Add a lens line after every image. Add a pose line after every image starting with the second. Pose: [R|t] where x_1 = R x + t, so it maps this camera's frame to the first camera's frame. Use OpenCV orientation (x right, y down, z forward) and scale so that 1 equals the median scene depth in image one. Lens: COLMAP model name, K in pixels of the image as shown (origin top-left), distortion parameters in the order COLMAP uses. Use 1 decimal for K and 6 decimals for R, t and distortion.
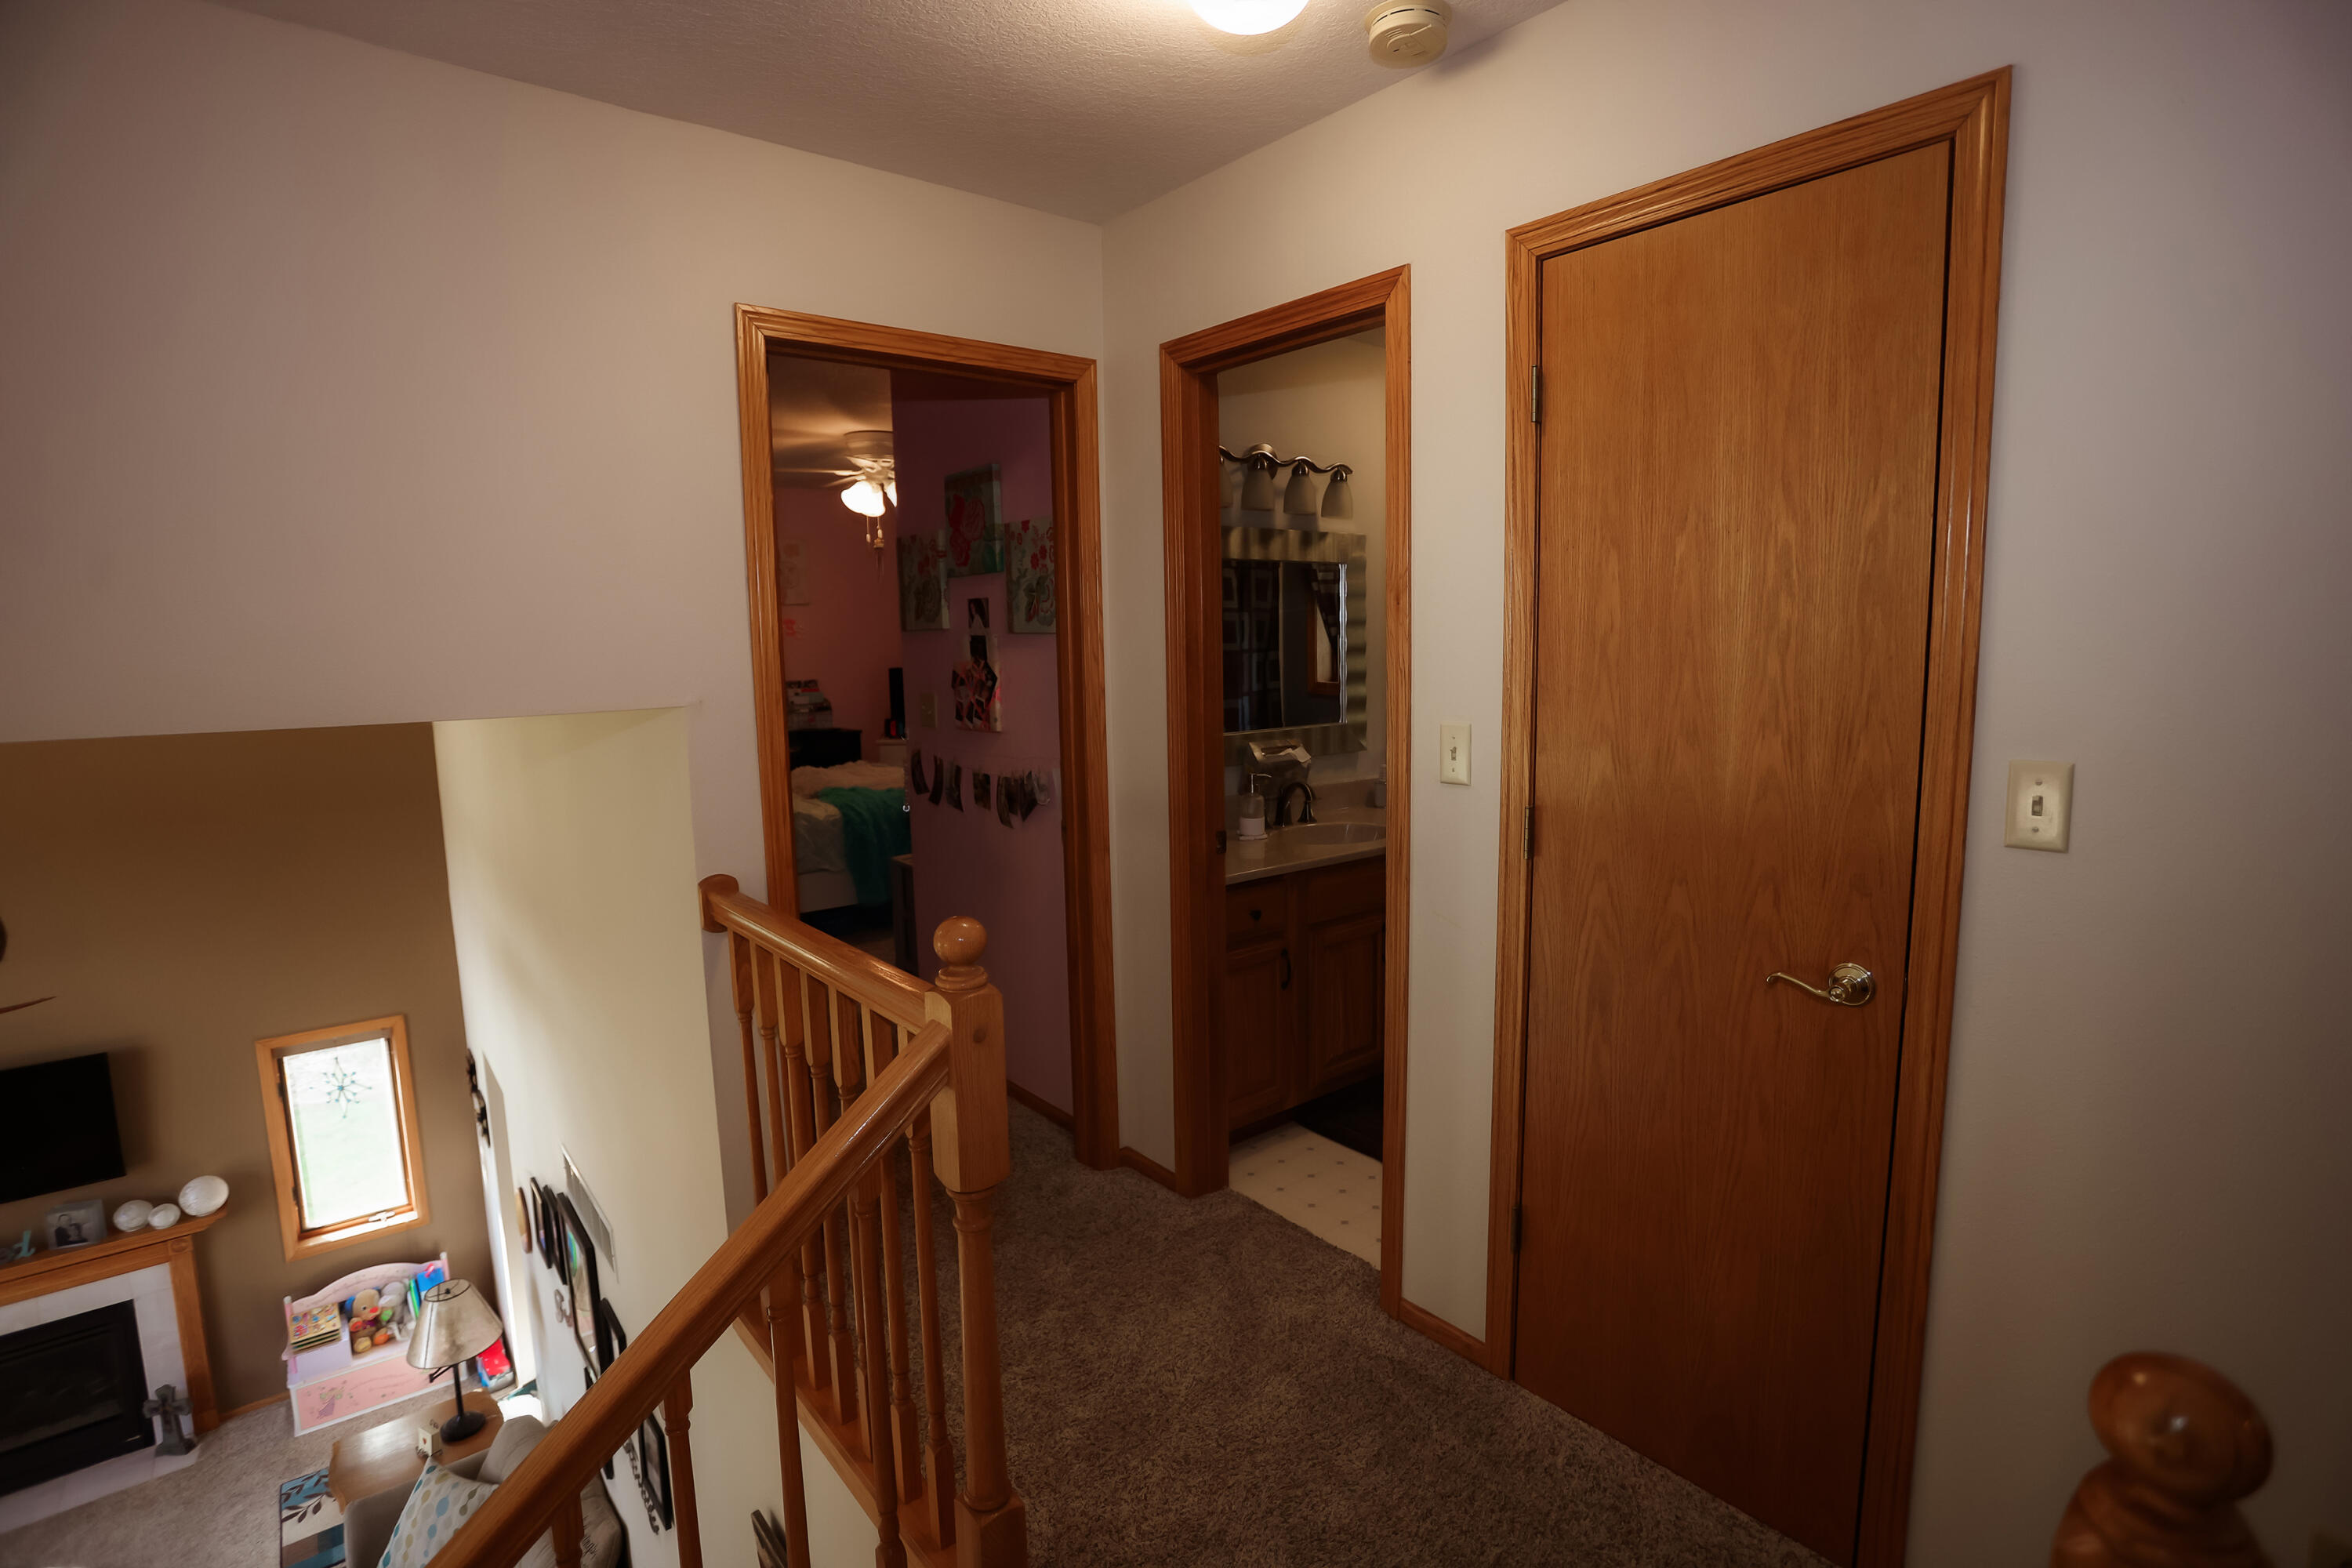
lens RADIAL K [[1133.1, 0, 1176.0], [0, 1133.1, 784.0], [0, 0, 1]] dist [-0.074513, 0.032480]
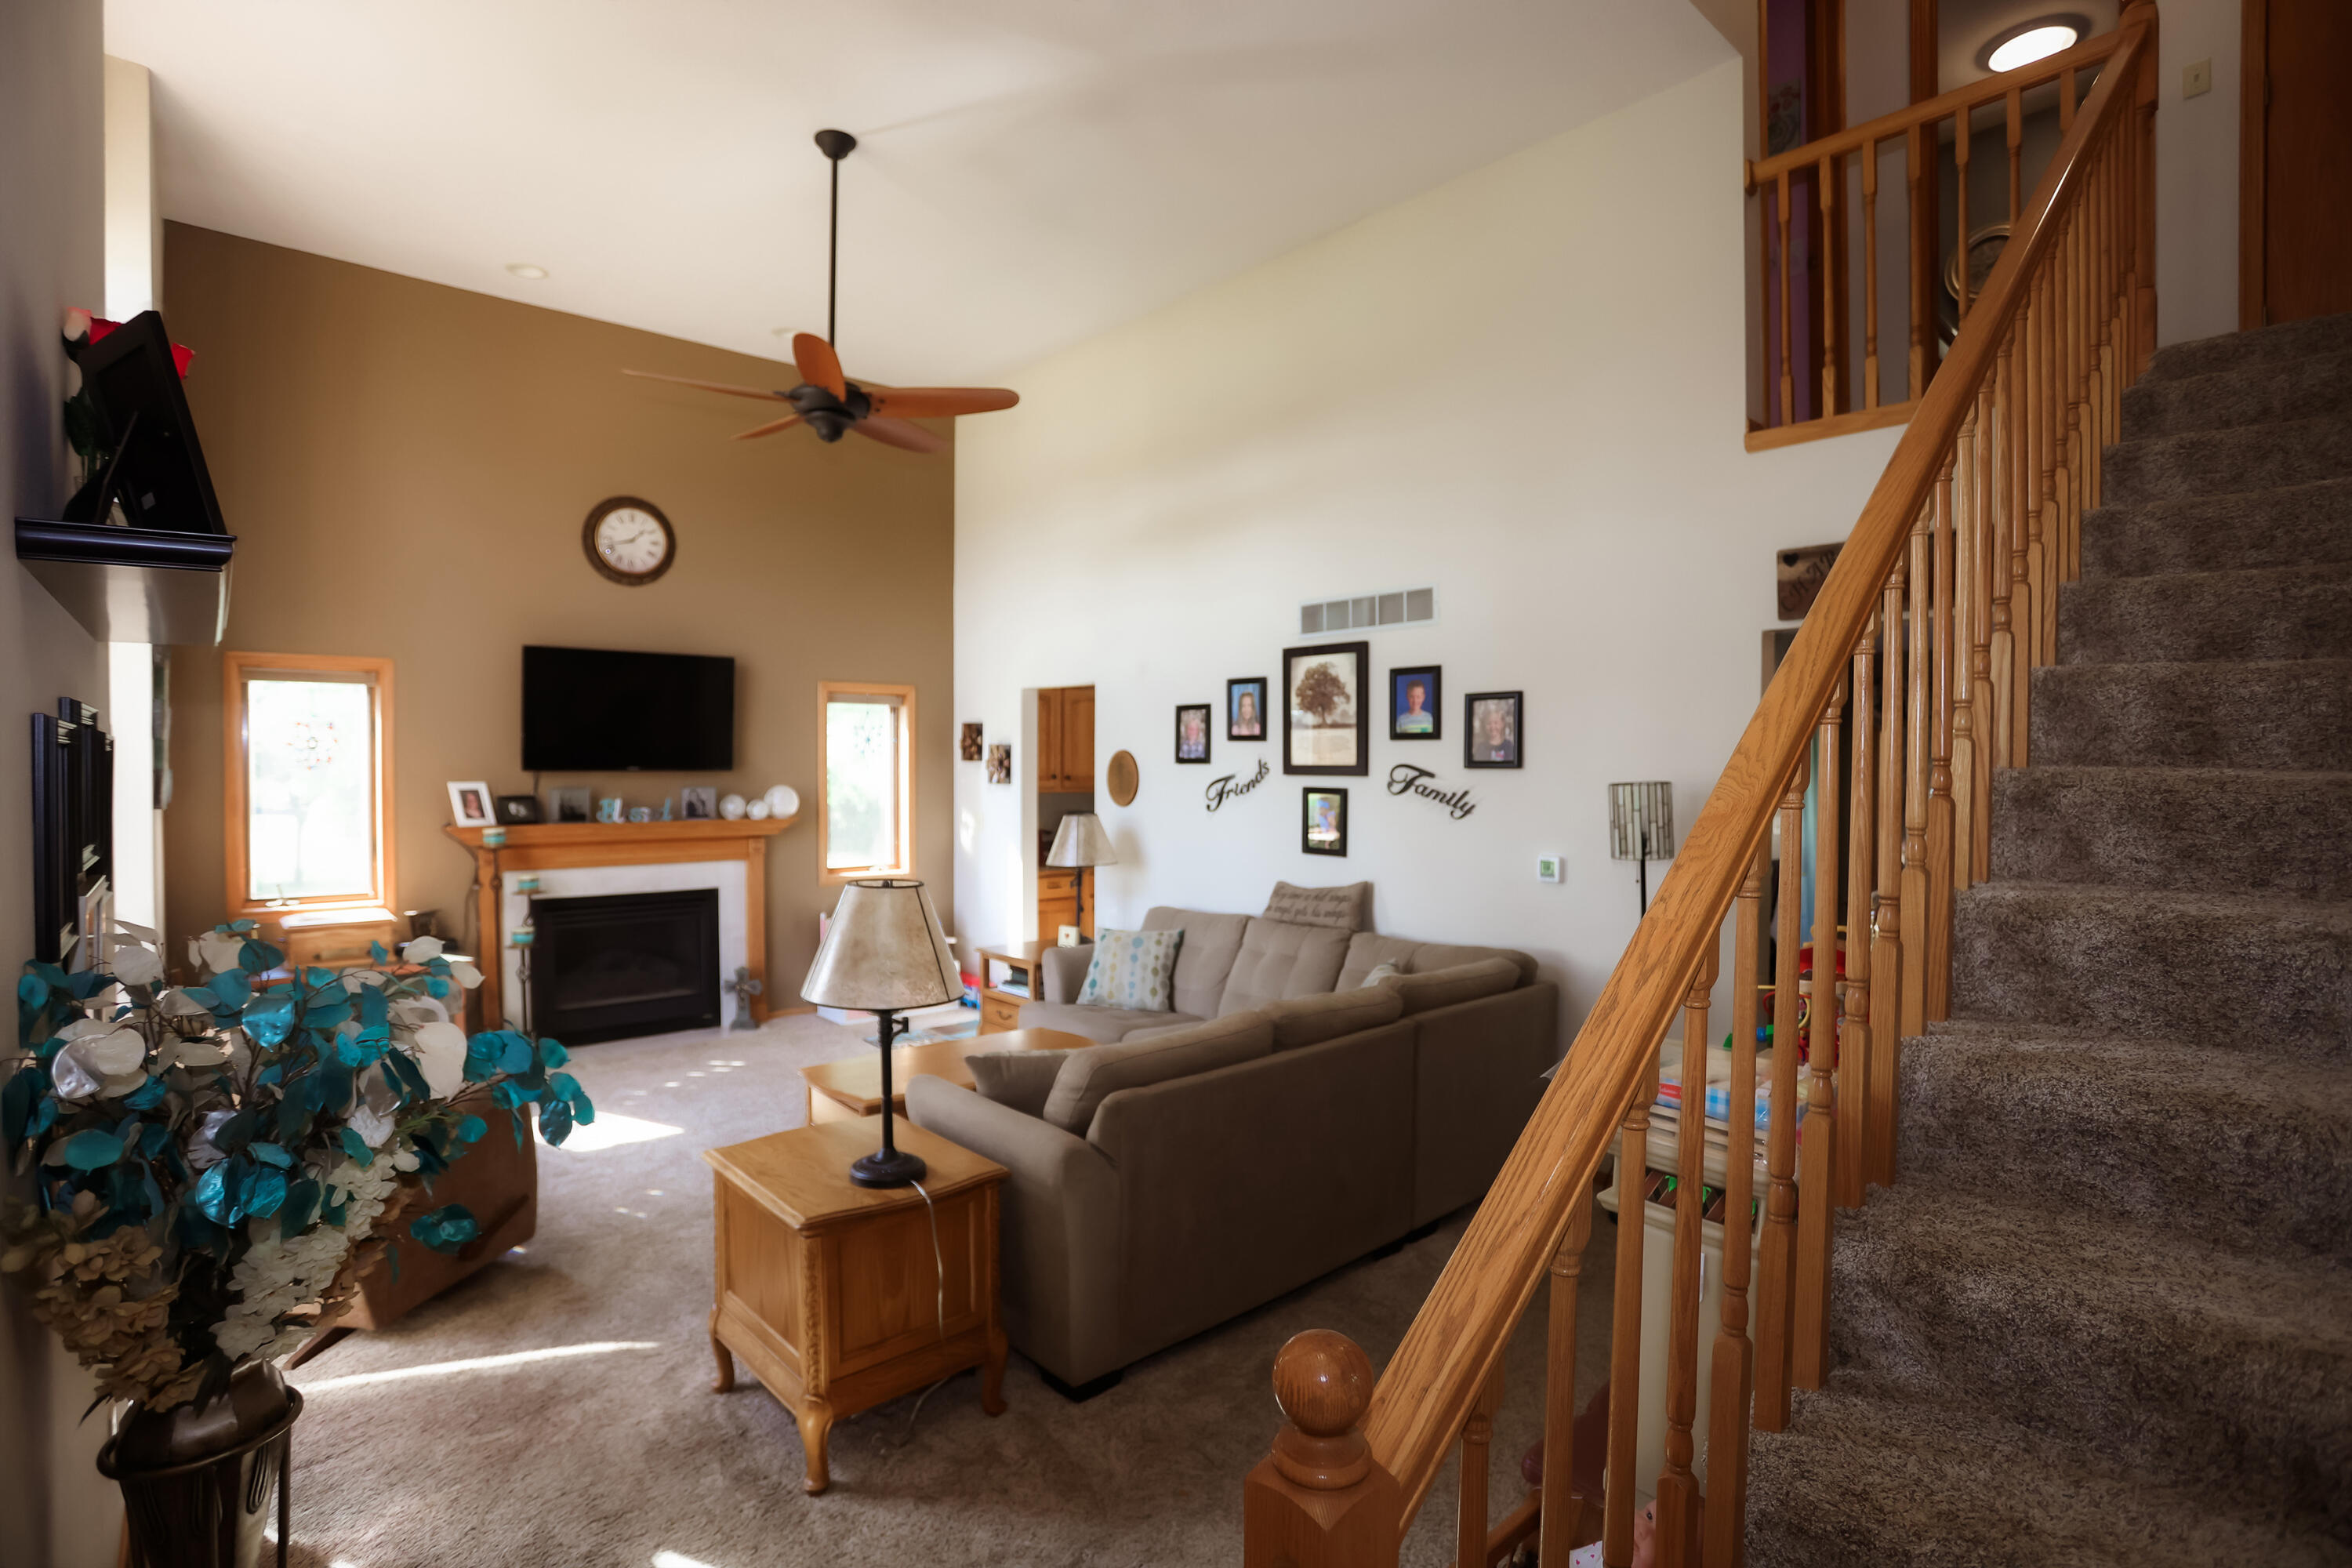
lens RADIAL K [[1133.1, 0, 1176.0], [0, 1133.1, 784.0], [0, 0, 1]] dist [-0.074513, 0.032480]
pose [[0.998581, 0.017773, 0.050204, -0.581603], [-0.012208, 0.993960, -0.109063, 0.522131], [-0.051839, 0.108295, 0.992766, -0.215823]]
